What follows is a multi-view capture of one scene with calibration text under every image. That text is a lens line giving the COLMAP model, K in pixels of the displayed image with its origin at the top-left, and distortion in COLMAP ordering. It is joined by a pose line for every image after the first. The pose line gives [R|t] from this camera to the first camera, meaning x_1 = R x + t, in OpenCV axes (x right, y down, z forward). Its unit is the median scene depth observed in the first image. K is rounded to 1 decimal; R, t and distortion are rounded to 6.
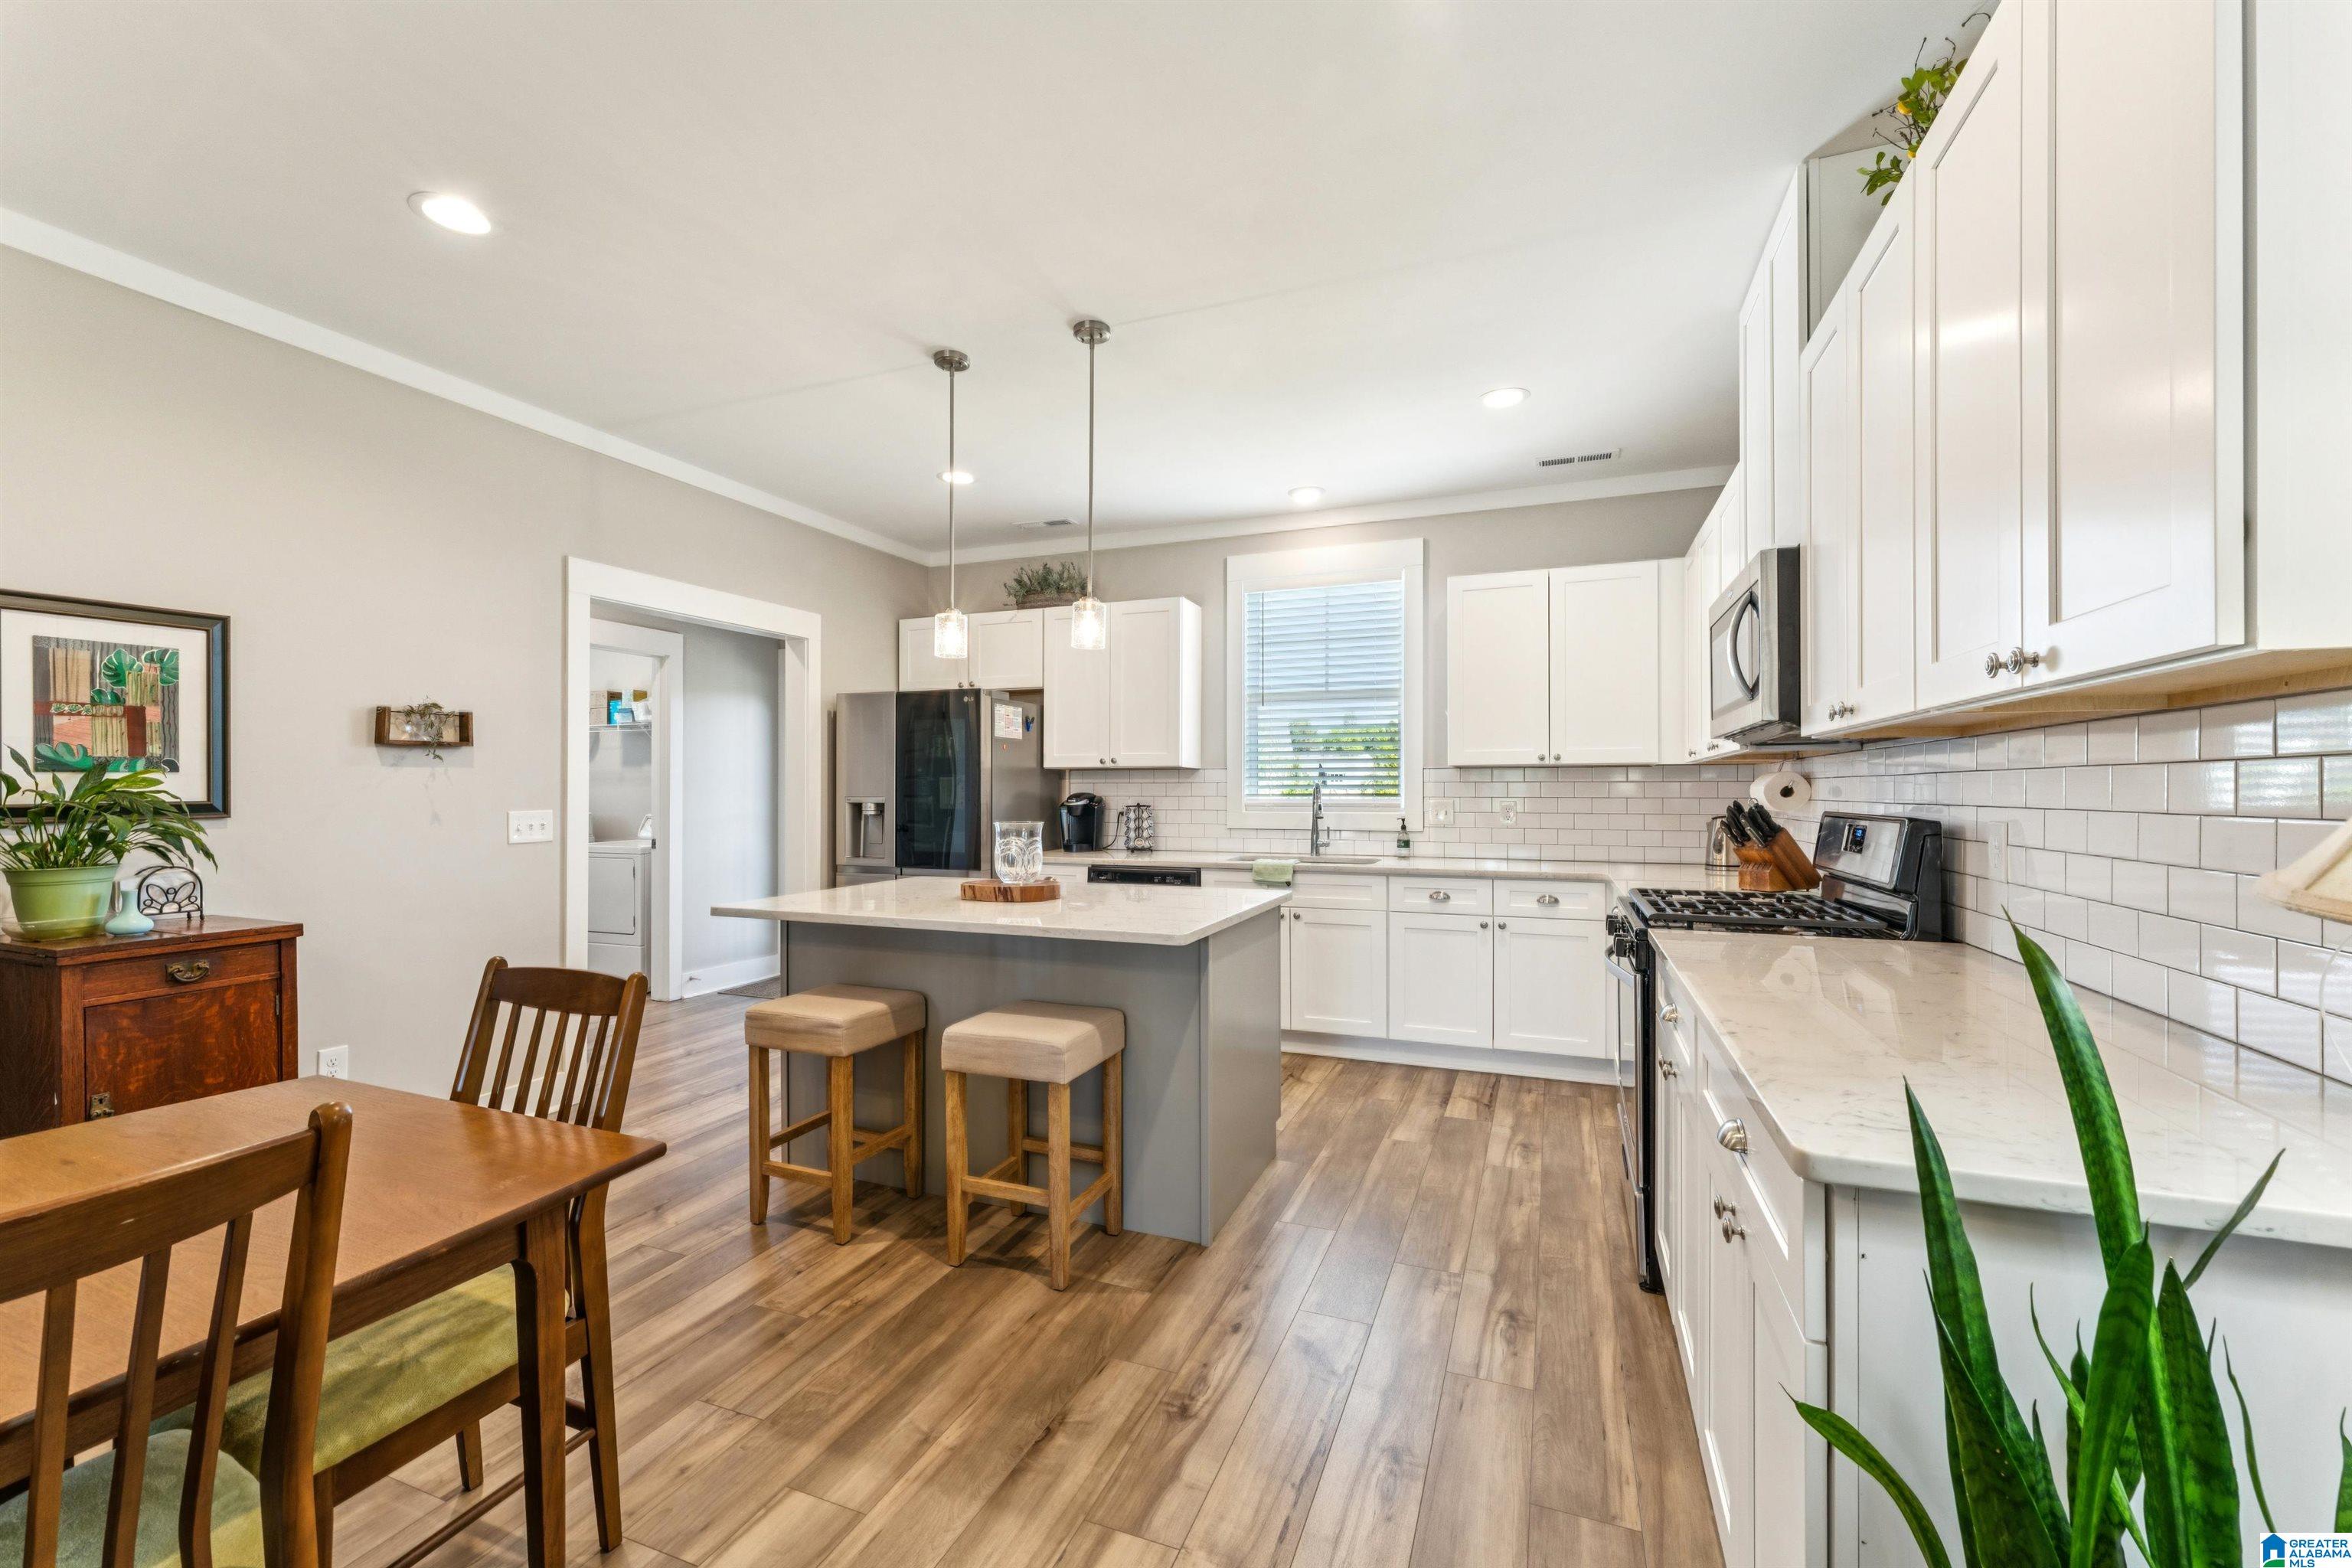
lens RADIAL K [[944.4, 0, 1185.0], [0, 944.4, 787.0], [0, 0, 1]] dist [0.002070, -0.001505]
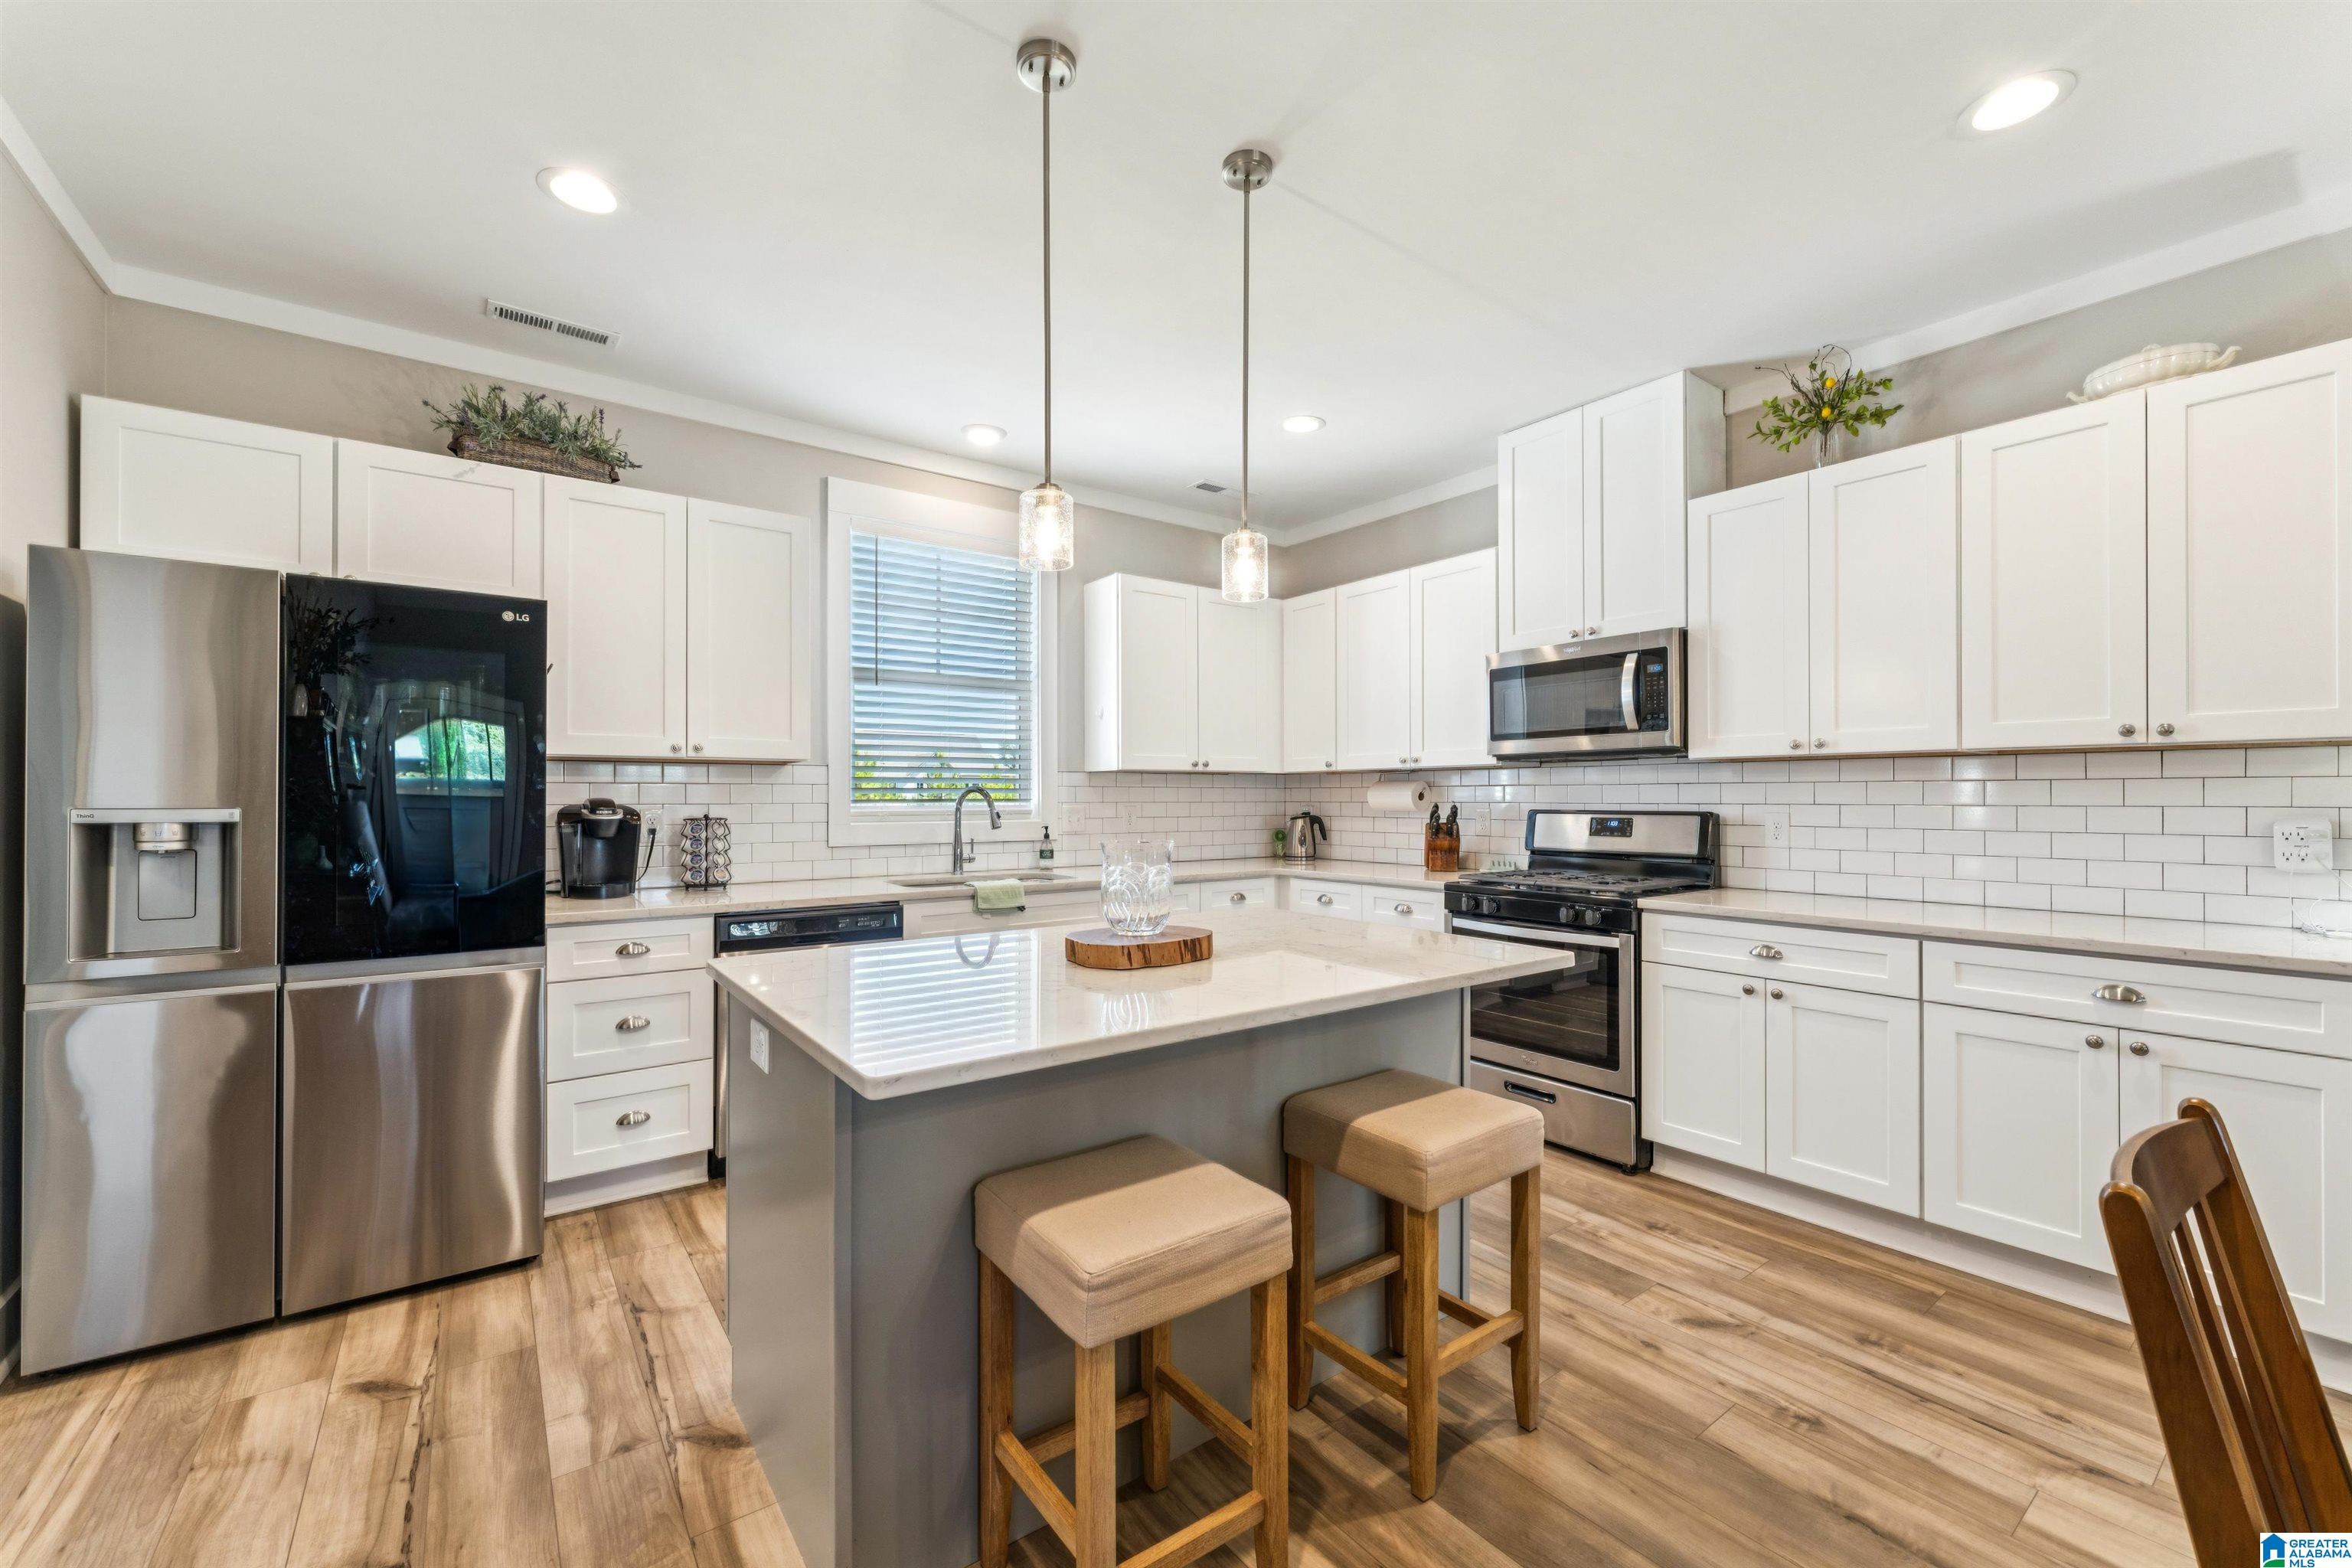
lens RADIAL K [[944.4, 0, 1175.5], [0, 944.4, 792.2], [0, 0, 1]] dist [0.002070, -0.001505]
pose [[0.526105, 0.004808, 0.850406, -0.689916], [-0.002632, 0.999988, -0.004026, 0.005872], [-0.850416, -0.000120, 0.526111, 0.604471]]
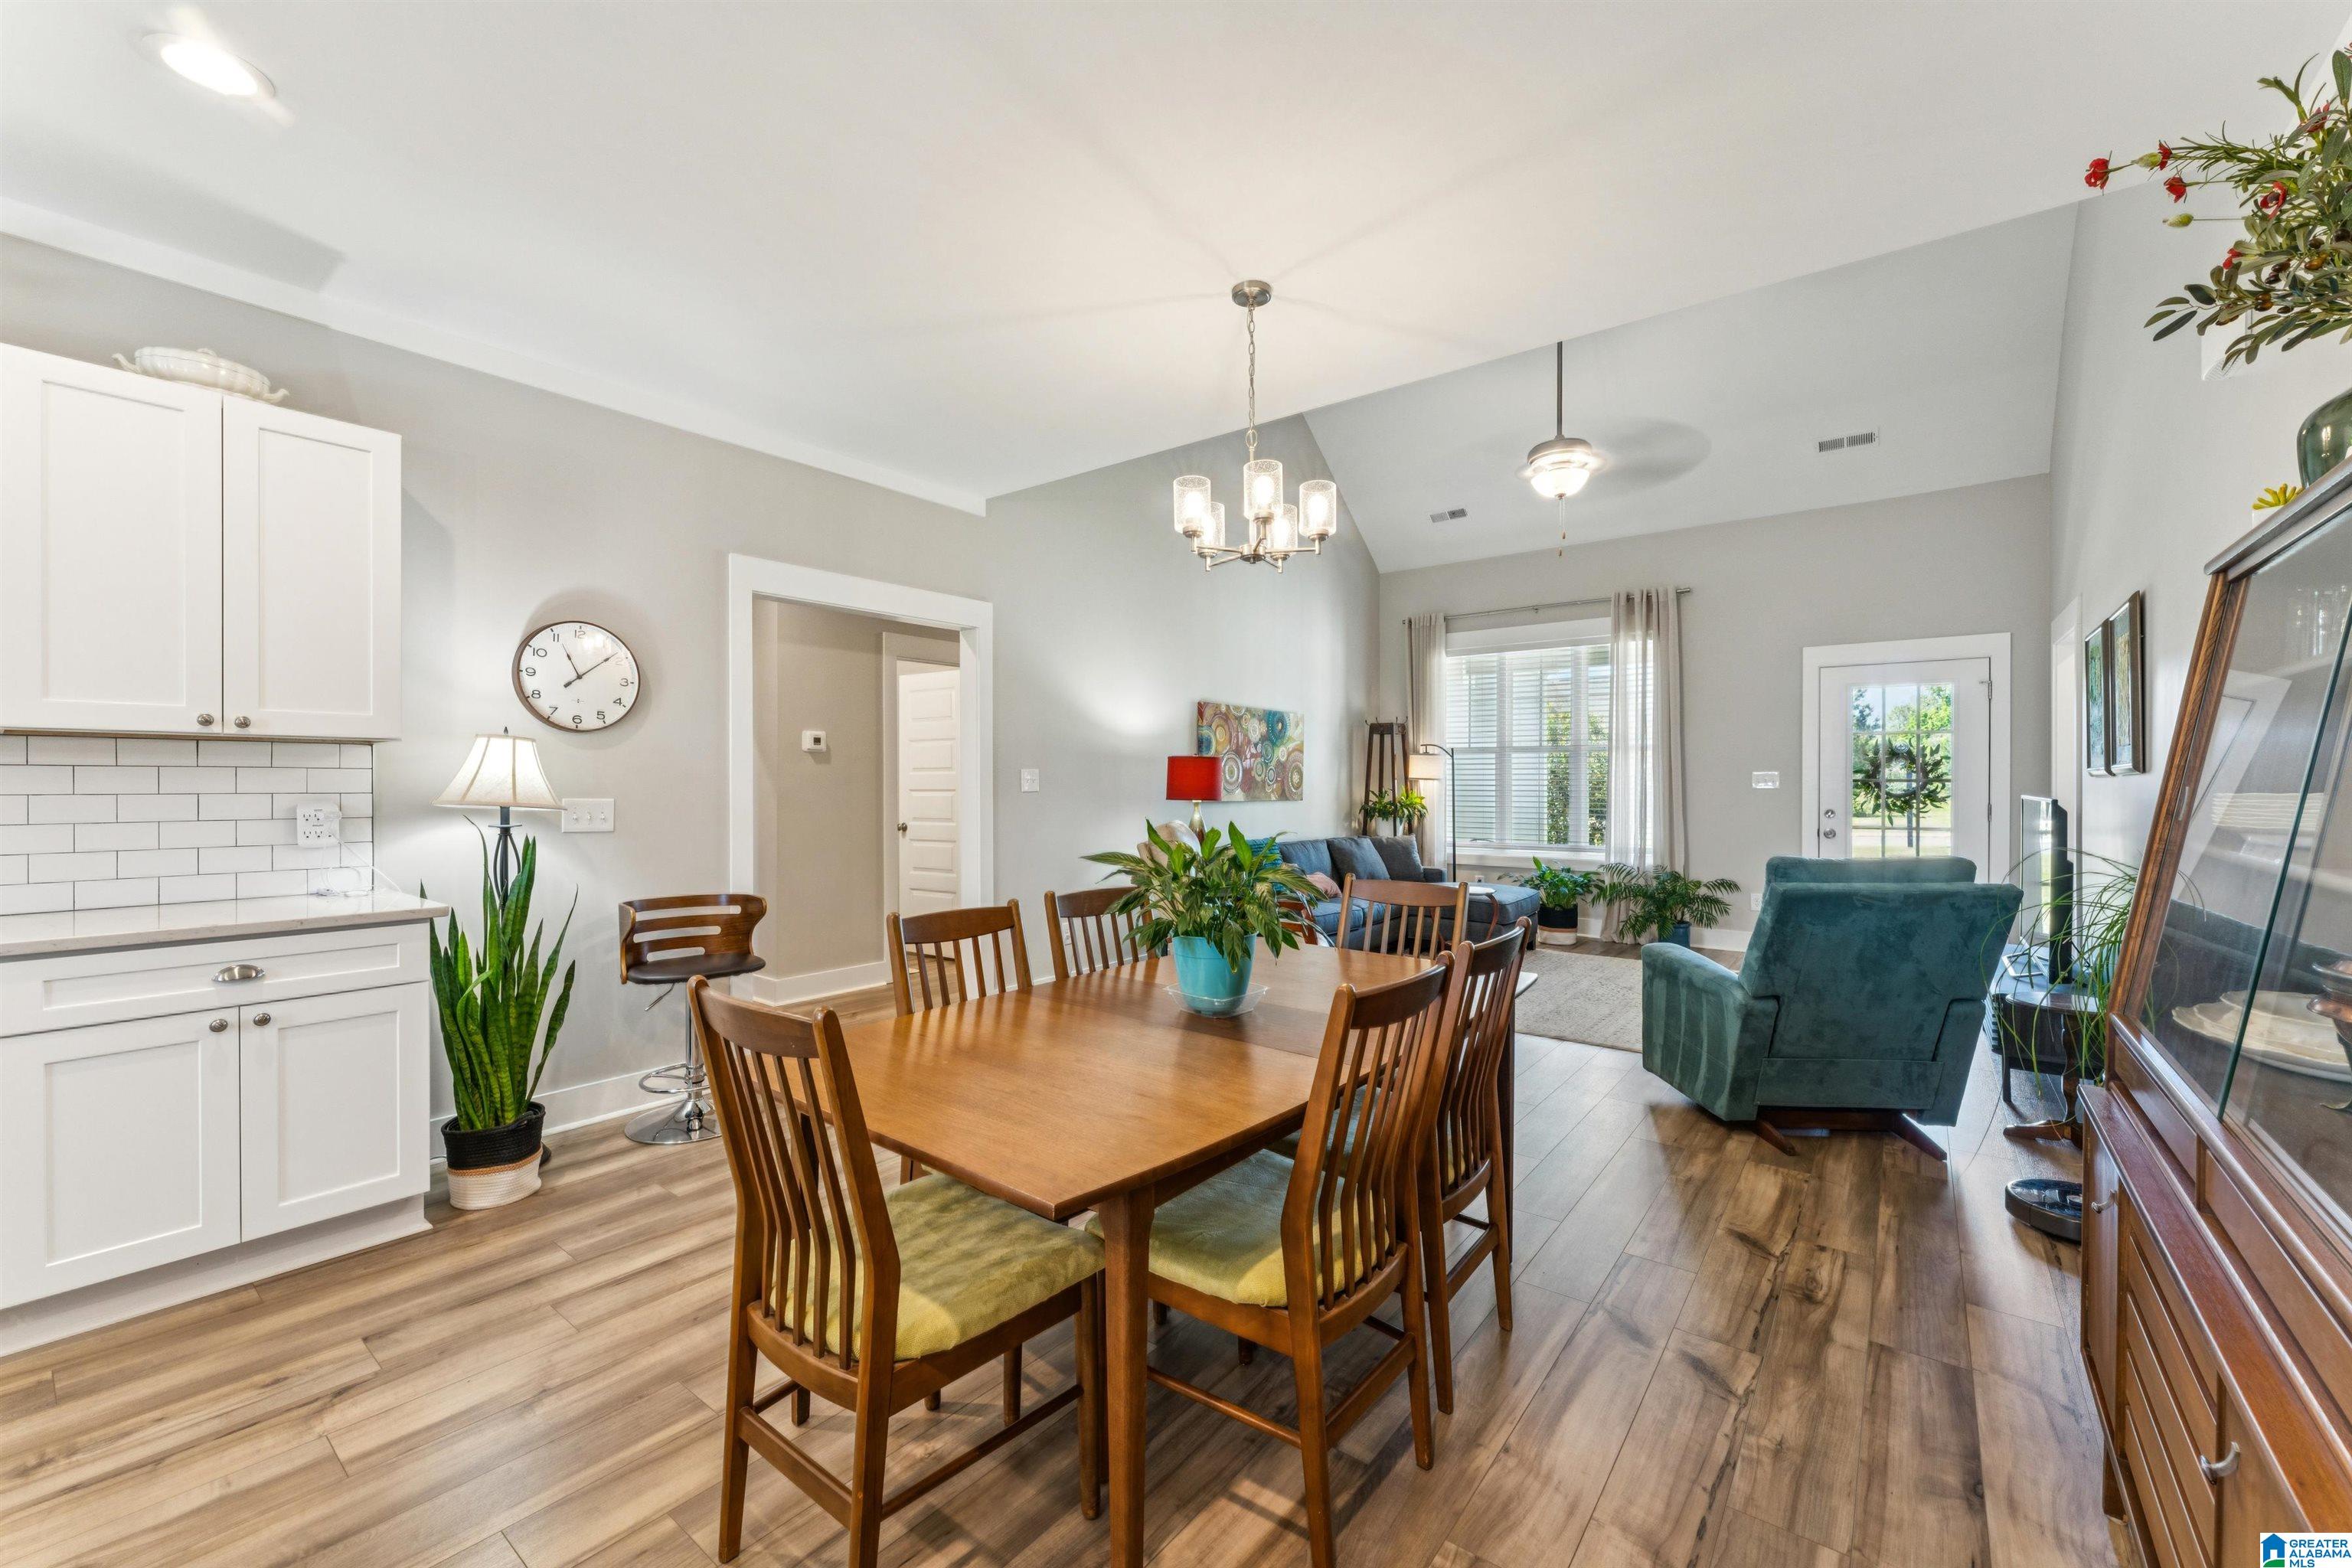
lens RADIAL K [[944.4, 0, 1180.8], [0, 944.4, 784.5], [0, 0, 1]] dist [0.002070, -0.001505]
pose [[-0.959615, -0.001175, 0.281314, -0.635391], [-0.001919, 0.999995, -0.002370, 0.004440], [-0.281310, -0.002815, -0.959613, 0.863594]]
